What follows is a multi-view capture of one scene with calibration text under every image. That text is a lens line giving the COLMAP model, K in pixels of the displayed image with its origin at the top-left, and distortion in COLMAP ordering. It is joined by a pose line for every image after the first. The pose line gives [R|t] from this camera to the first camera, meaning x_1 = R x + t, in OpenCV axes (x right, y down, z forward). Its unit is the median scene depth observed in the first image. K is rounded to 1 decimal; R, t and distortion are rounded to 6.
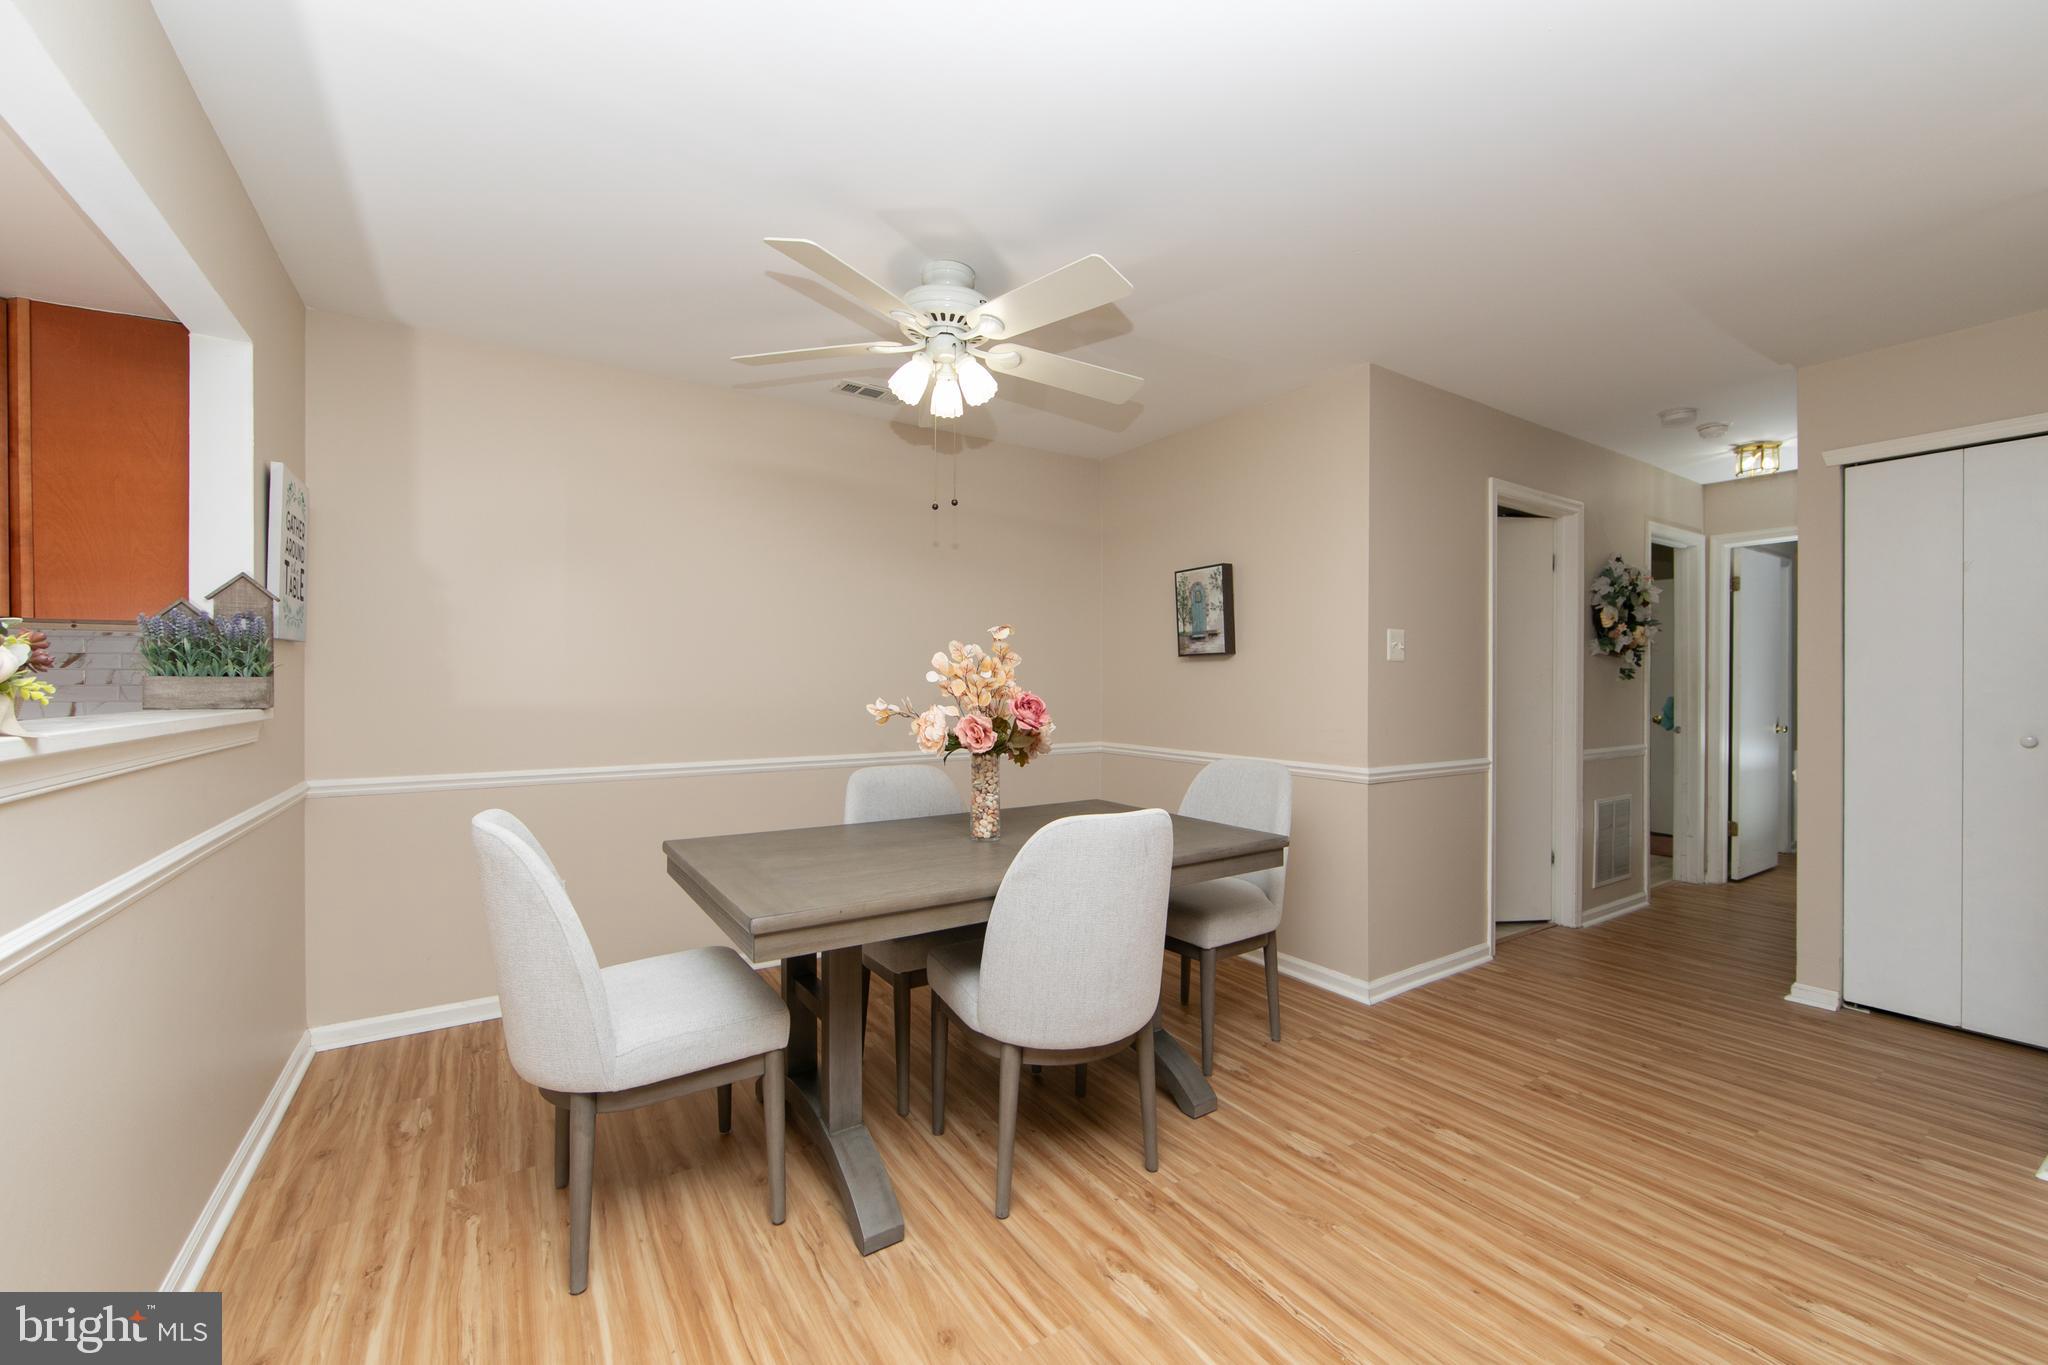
lens RADIAL K [[817.4, 0, 1068.9], [0, 817.4, 671.5], [0, 0, 1]] dist [-0.002621, -0.000779]
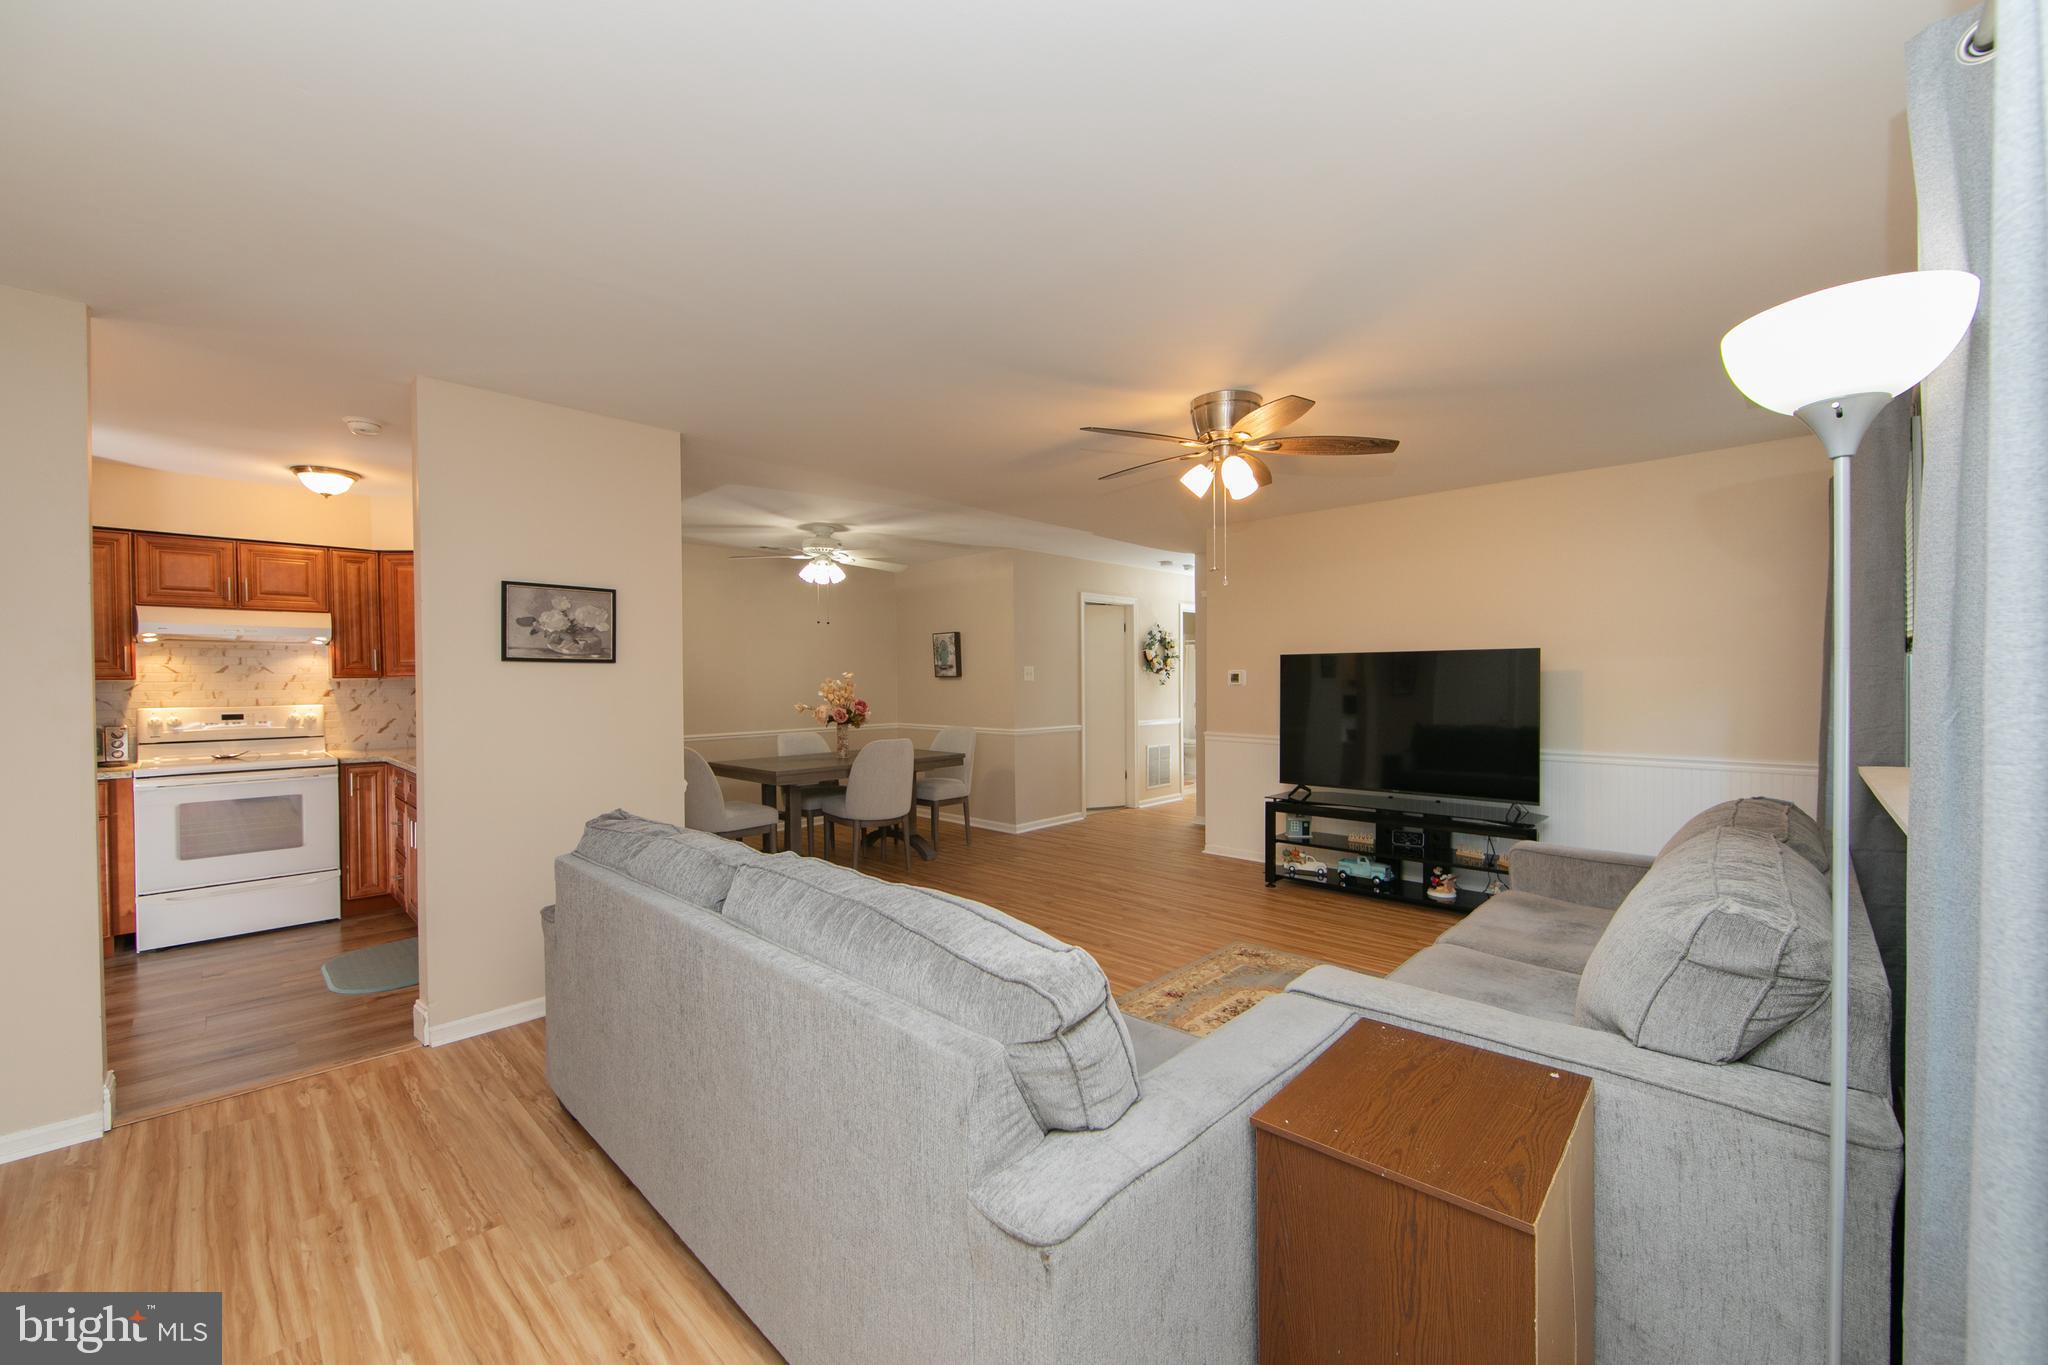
lens RADIAL K [[817.4, 0, 1073.0], [0, 817.4, 684.4], [0, 0, 1]] dist [-0.002621, -0.000779]
pose [[0.973516, -0.014785, 0.228140, 0.015578], [0.010264, 0.999727, 0.020989, -0.060867], [-0.228388, -0.018092, 0.973402, -1.507388]]
